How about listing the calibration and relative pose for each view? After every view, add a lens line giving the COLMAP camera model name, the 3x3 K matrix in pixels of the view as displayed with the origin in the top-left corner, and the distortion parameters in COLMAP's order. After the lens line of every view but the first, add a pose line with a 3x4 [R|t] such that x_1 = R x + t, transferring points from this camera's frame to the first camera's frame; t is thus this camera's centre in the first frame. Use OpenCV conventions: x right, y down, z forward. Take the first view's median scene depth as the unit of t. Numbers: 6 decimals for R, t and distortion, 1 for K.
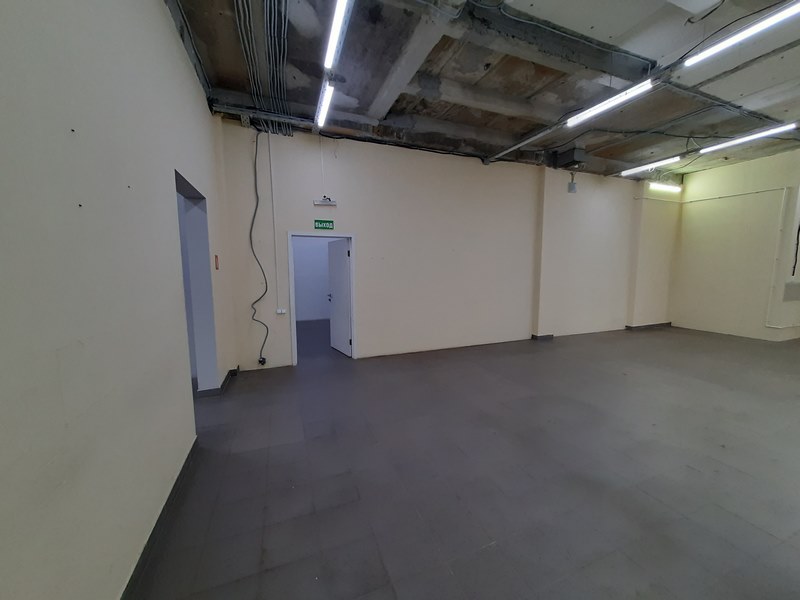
lens RADIAL K [[316.2, 0, 407.0], [0, 316.2, 302.1], [0, 0, 1]] dist [-0.000445, -0.000319]
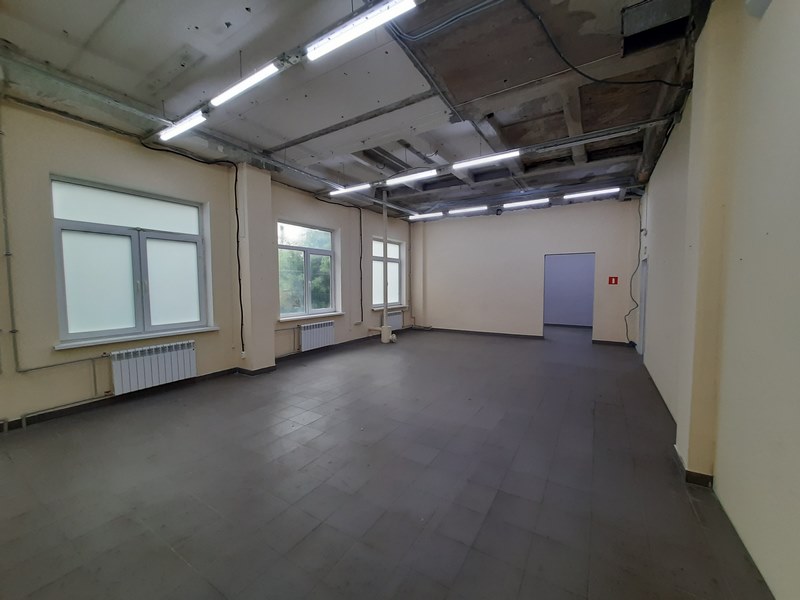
lens RADIAL K [[316.2, 0, 407.0], [0, 316.2, 302.1], [0, 0, 1]] dist [-0.000445, -0.000319]
pose [[-0.800986, 0.037720, -0.597493, 1.278031], [-0.066423, 0.986252, 0.151308, -0.165869], [0.594986, 0.160884, -0.787469, 1.466104]]
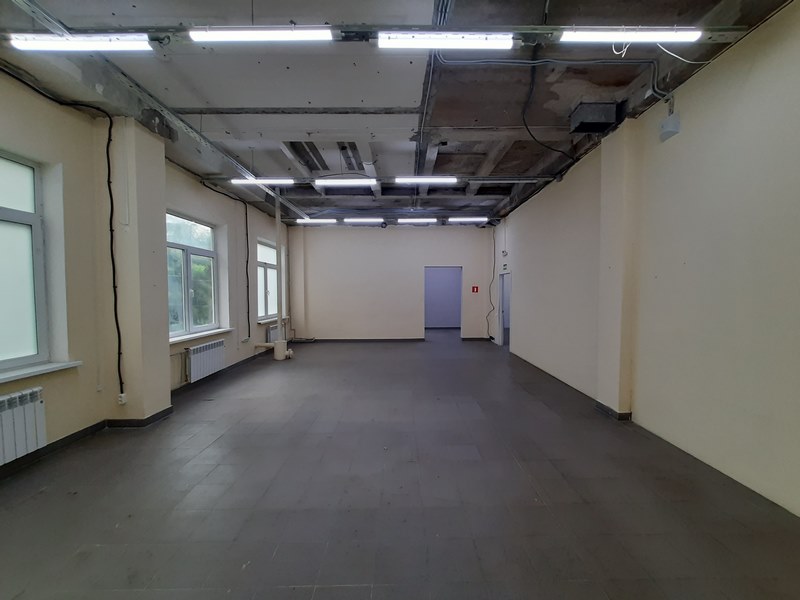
lens RADIAL K [[316.2, 0, 407.0], [0, 316.2, 302.1], [0, 0, 1]] dist [-0.000445, -0.000319]
pose [[-0.359808, 0.032958, -0.932444, 1.528620], [-0.102724, 0.991901, 0.074698, -0.127491], [0.927354, 0.122662, -0.353508, 1.137532]]
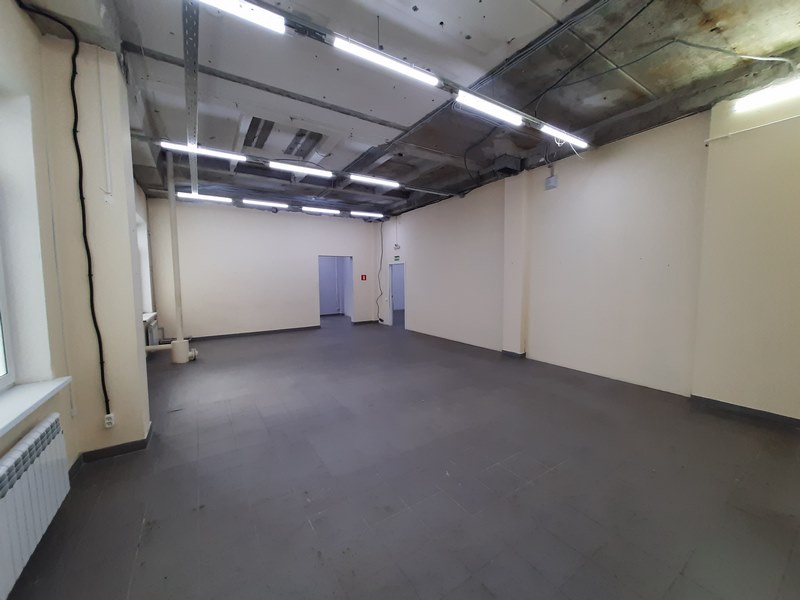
lens RADIAL K [[316.2, 0, 407.0], [0, 316.2, 302.1], [0, 0, 1]] dist [-0.000445, -0.000319]
pose [[0.203062, 0.070331, -0.976637, 1.740244], [-0.101430, 0.993562, 0.050461, -0.074638], [0.973898, 0.088814, 0.208888, 0.665726]]
